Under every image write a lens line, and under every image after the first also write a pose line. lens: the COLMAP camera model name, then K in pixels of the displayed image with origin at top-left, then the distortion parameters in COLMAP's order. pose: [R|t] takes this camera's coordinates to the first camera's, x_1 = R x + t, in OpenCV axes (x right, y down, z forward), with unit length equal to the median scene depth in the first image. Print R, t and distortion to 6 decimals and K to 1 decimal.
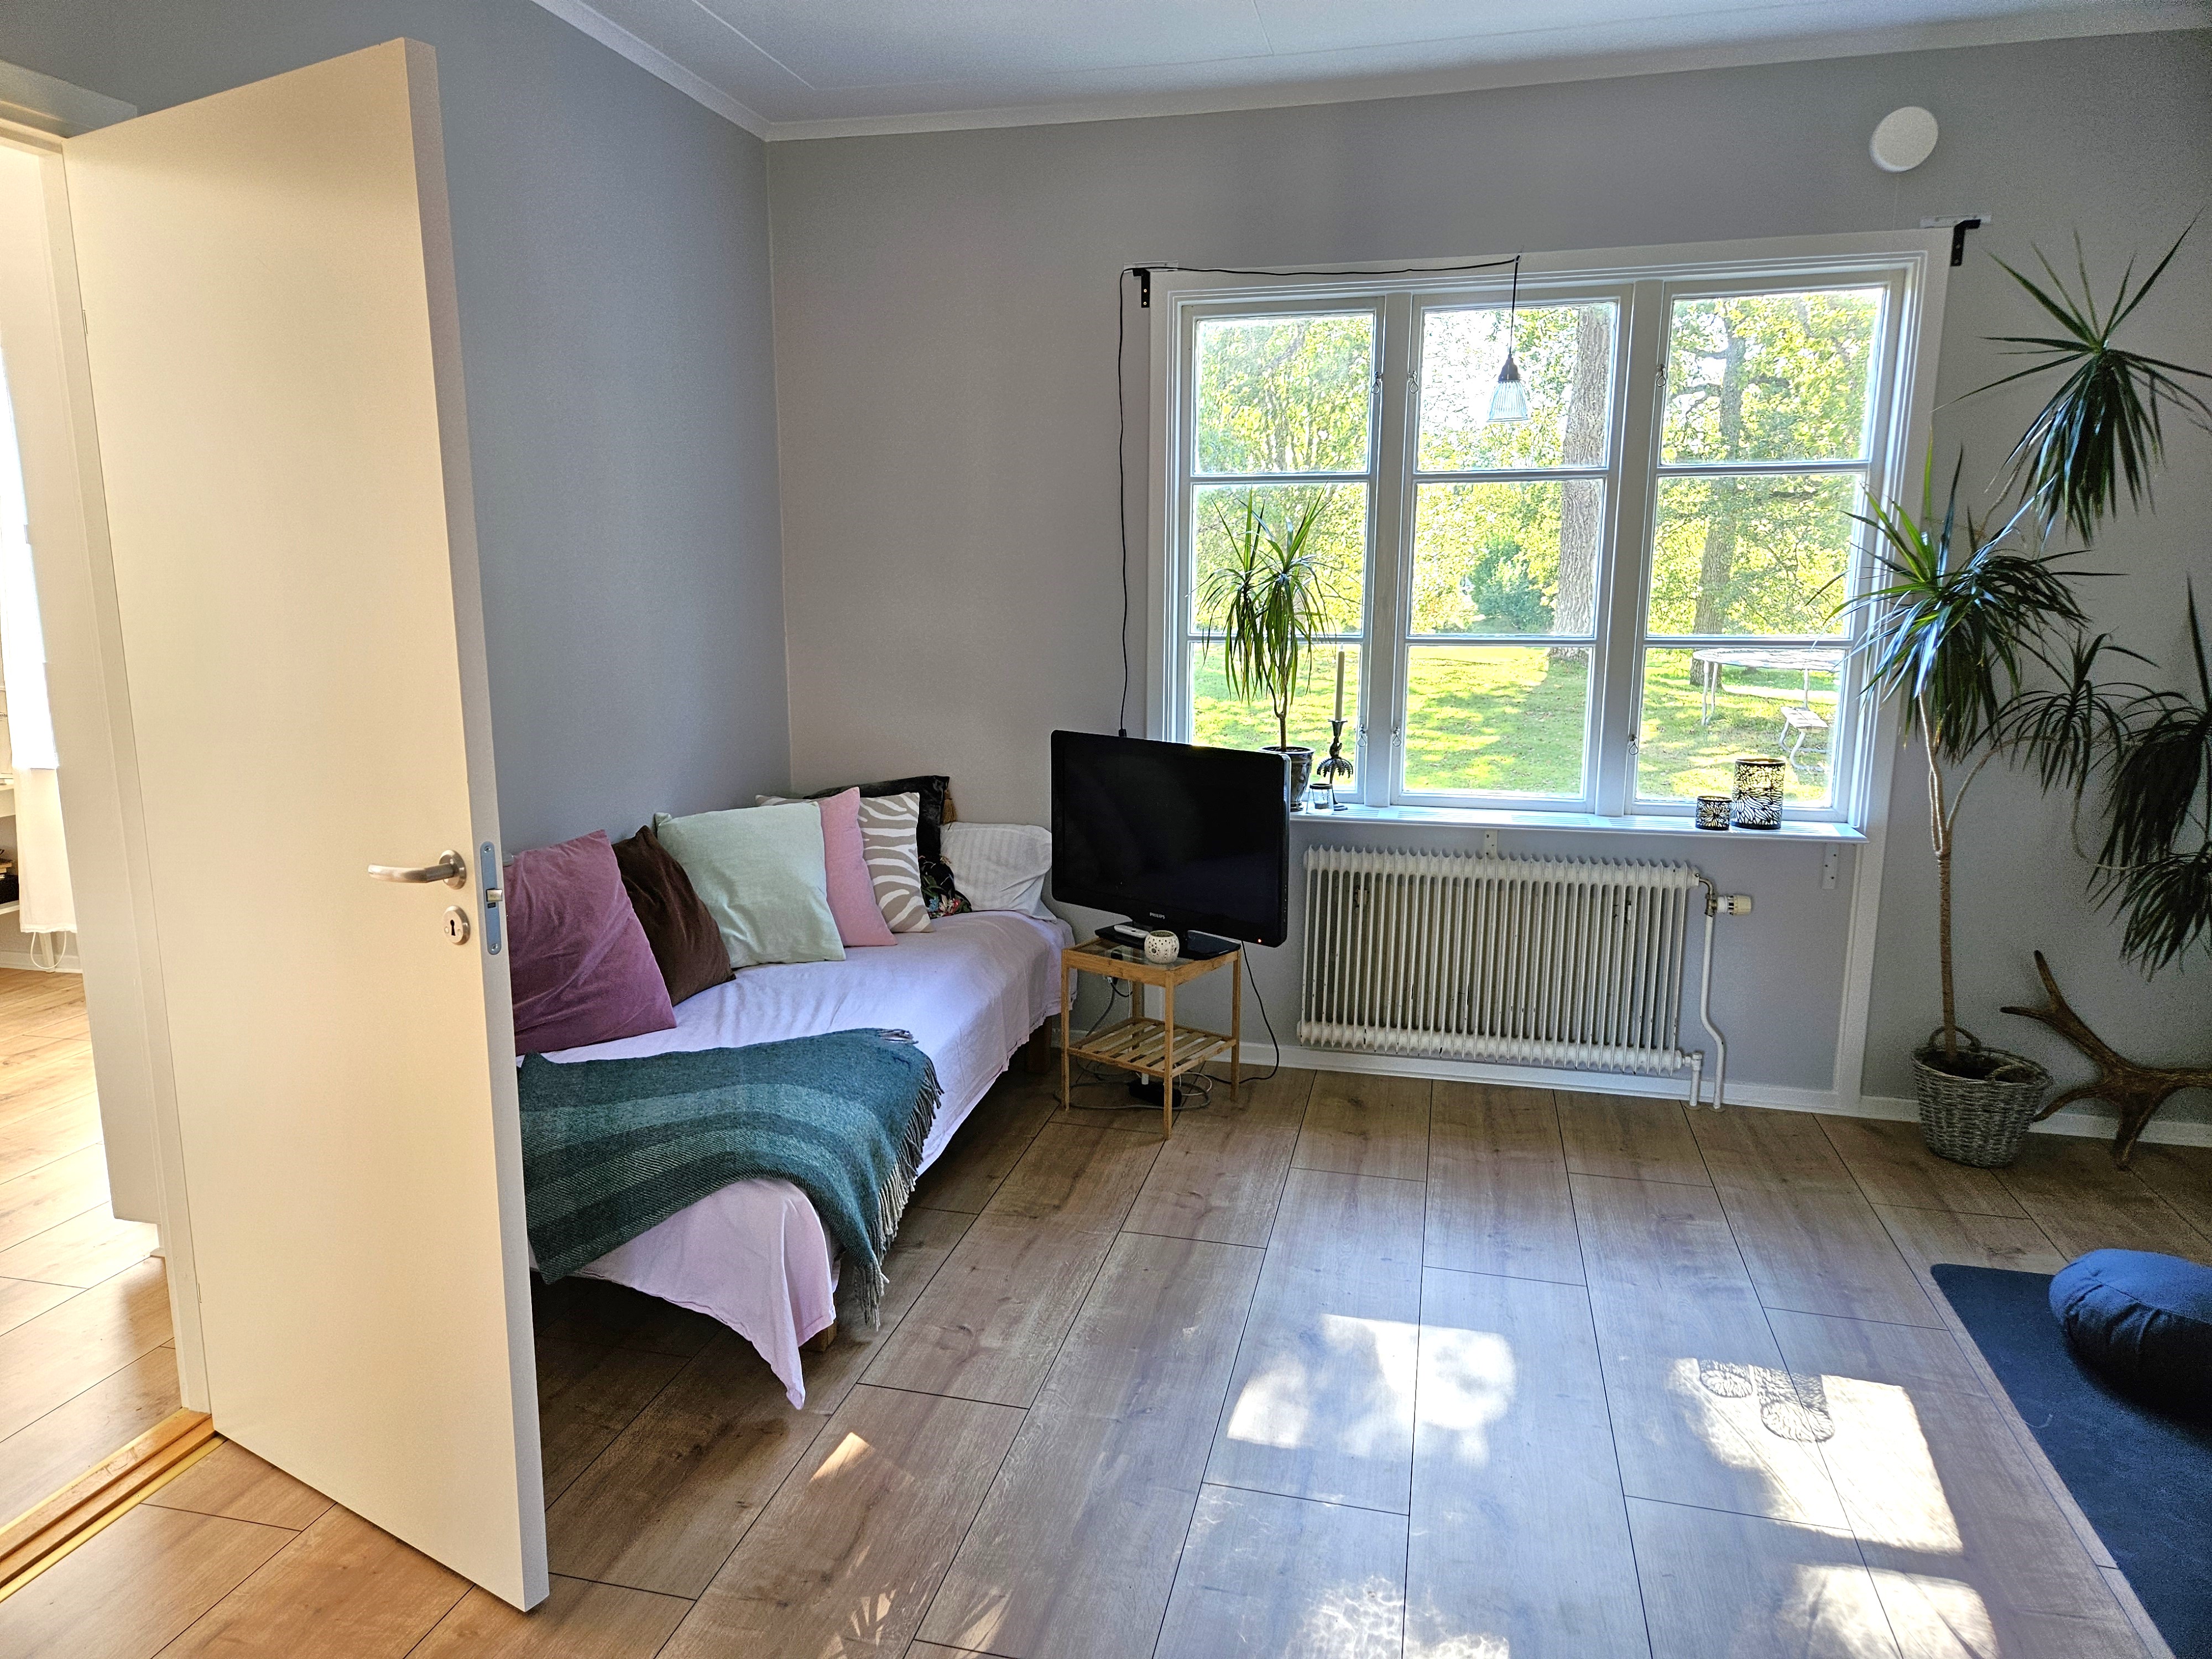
lens RADIAL K [[1470.4, 0, 1085.3], [0, 1470.4, 833.2], [0, 0, 1]] dist [0.046524, -0.013114]
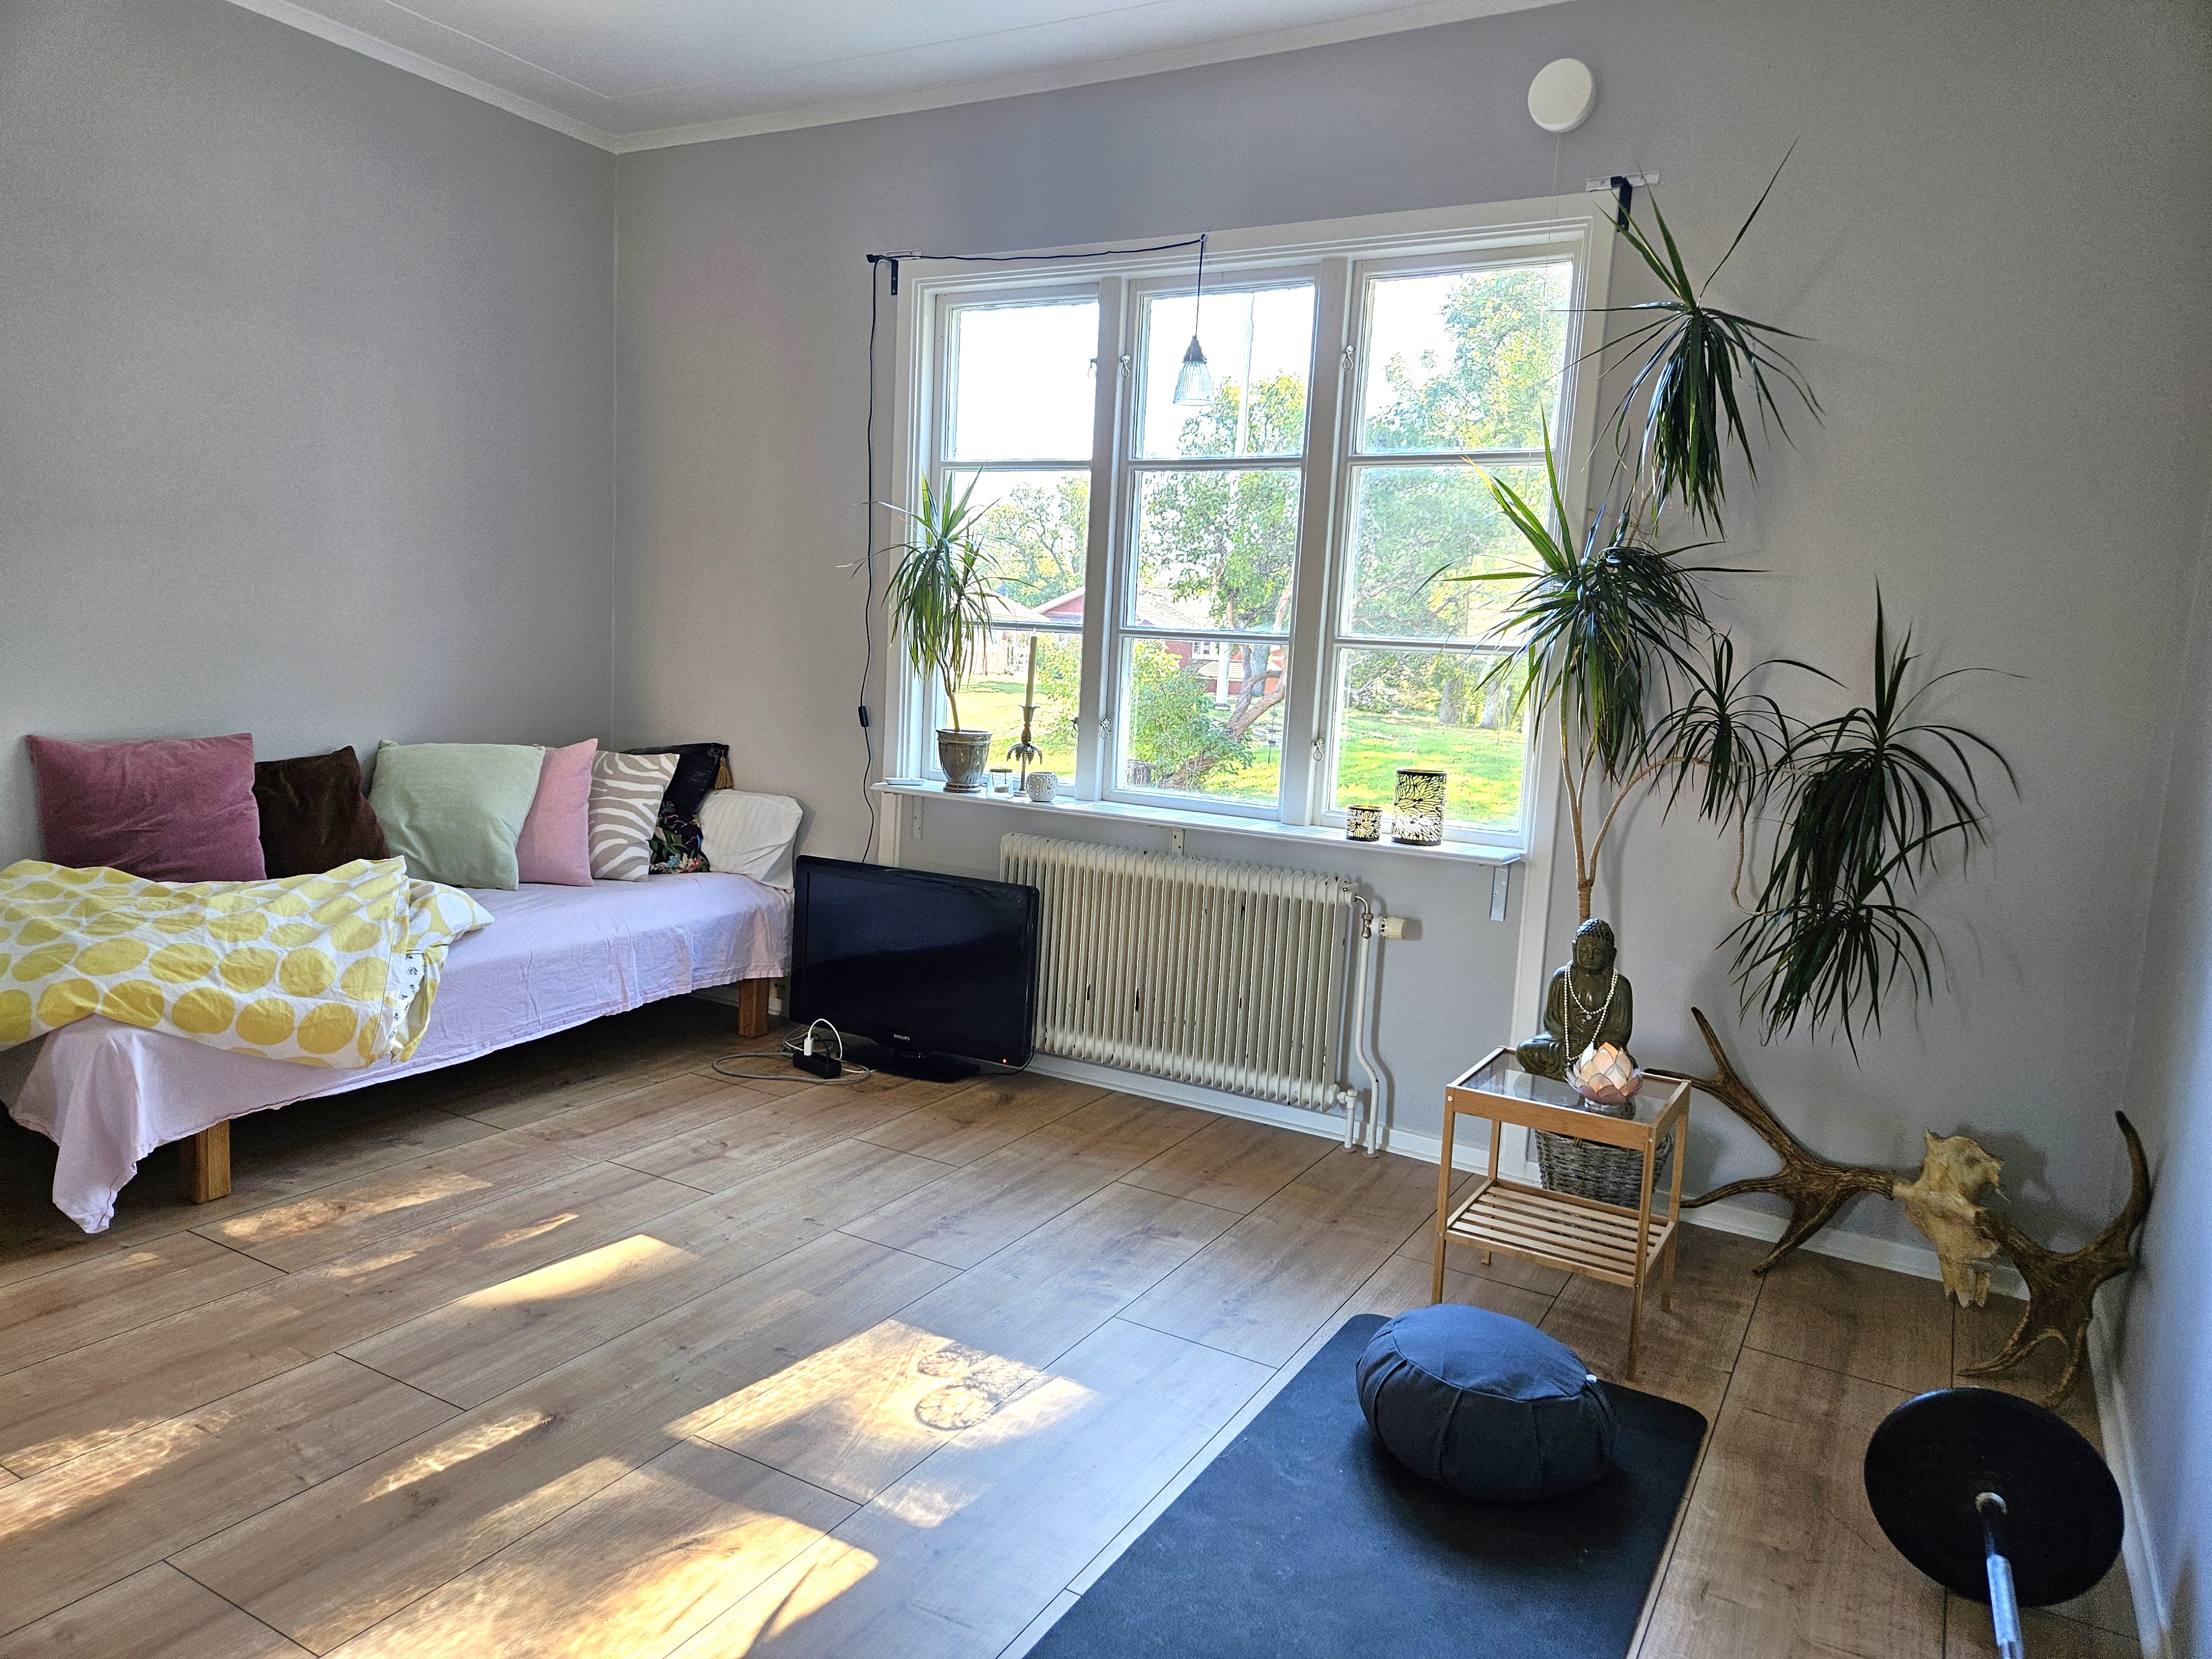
lens RADIAL K [[1470.4, 0, 1114.1], [0, 1470.4, 828.3], [0, 0, 1]] dist [0.046524, -0.013114]
pose [[0.962278, 0.085030, -0.258439, 0.496235], [-0.101043, 0.993660, -0.049297, 0.048532], [0.252609, 0.073551, 0.964769, 0.076569]]
